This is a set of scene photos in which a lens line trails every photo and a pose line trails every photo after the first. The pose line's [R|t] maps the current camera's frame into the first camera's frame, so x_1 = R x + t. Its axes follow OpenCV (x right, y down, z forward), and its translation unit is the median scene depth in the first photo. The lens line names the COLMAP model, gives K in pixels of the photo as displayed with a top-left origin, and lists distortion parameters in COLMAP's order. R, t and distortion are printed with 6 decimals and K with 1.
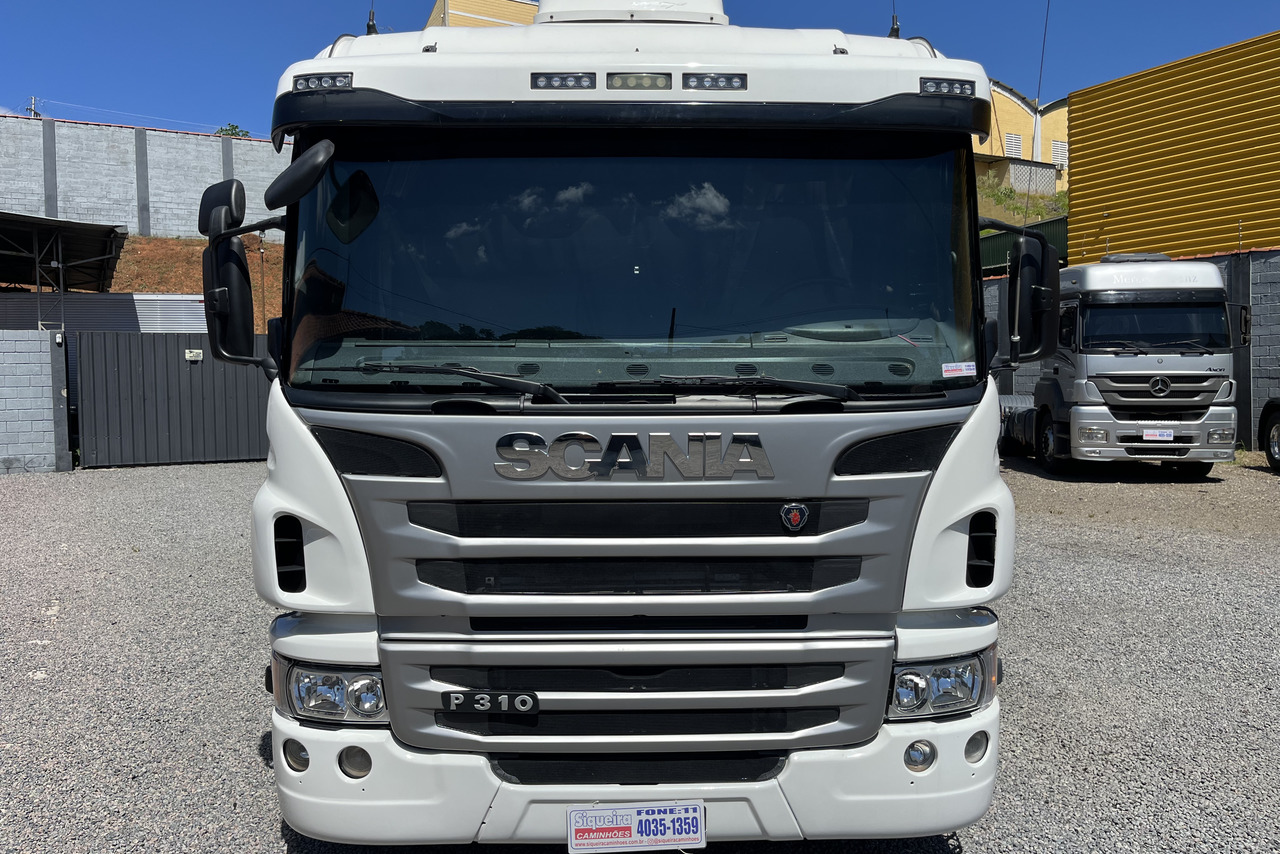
lens RADIAL K [[951.1, 0, 640.0], [0, 951.1, 427.0], [0, 0, 1]] dist [0.009388, 0.002028]
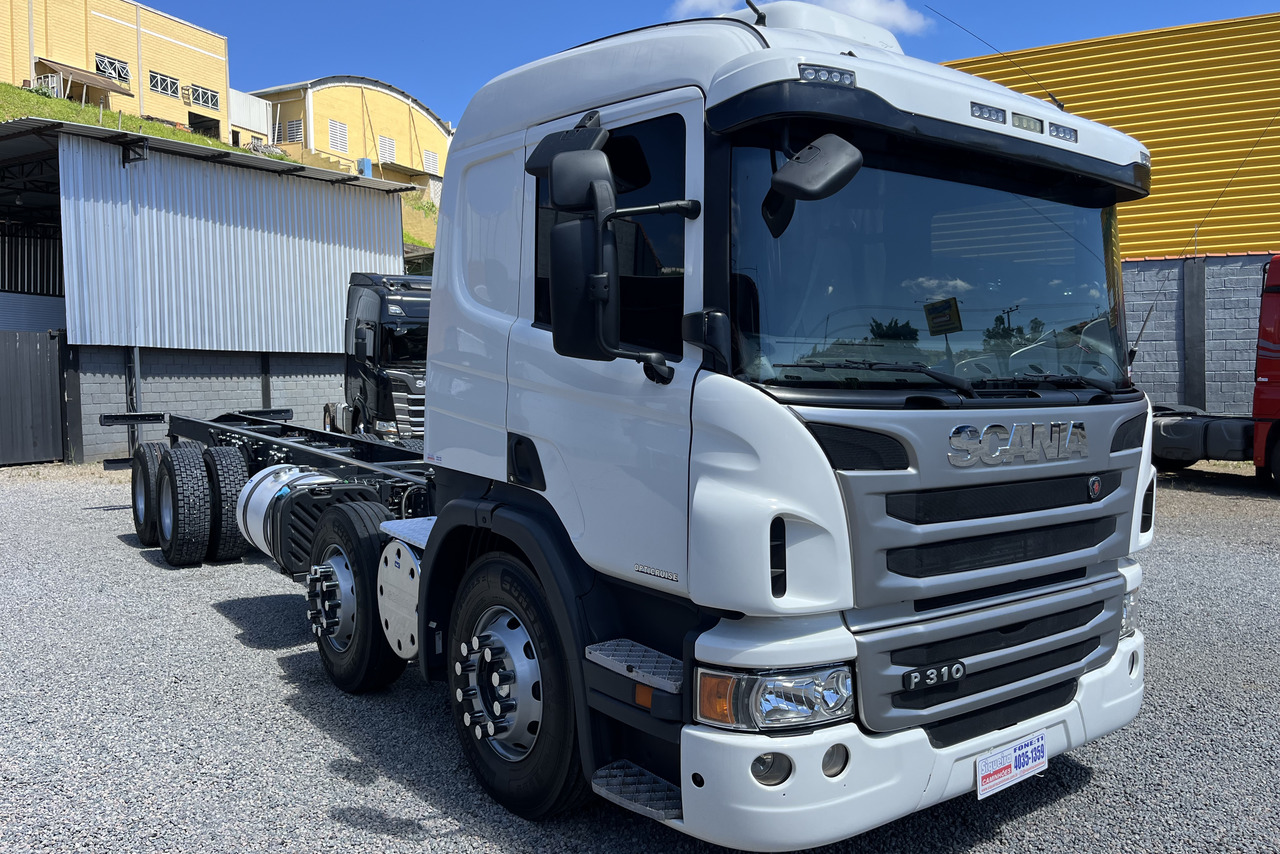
lens RADIAL K [[946.0, 0, 640.1], [0, 946.0, 421.5], [0, 0, 1]] dist [0.008182, -0.004149]
pose [[0.834118, -0.021348, 0.551172, -1.015761], [0.026625, 0.999644, -0.001575, -0.005871], [-0.550943, 0.015989, 0.834390, 0.283393]]
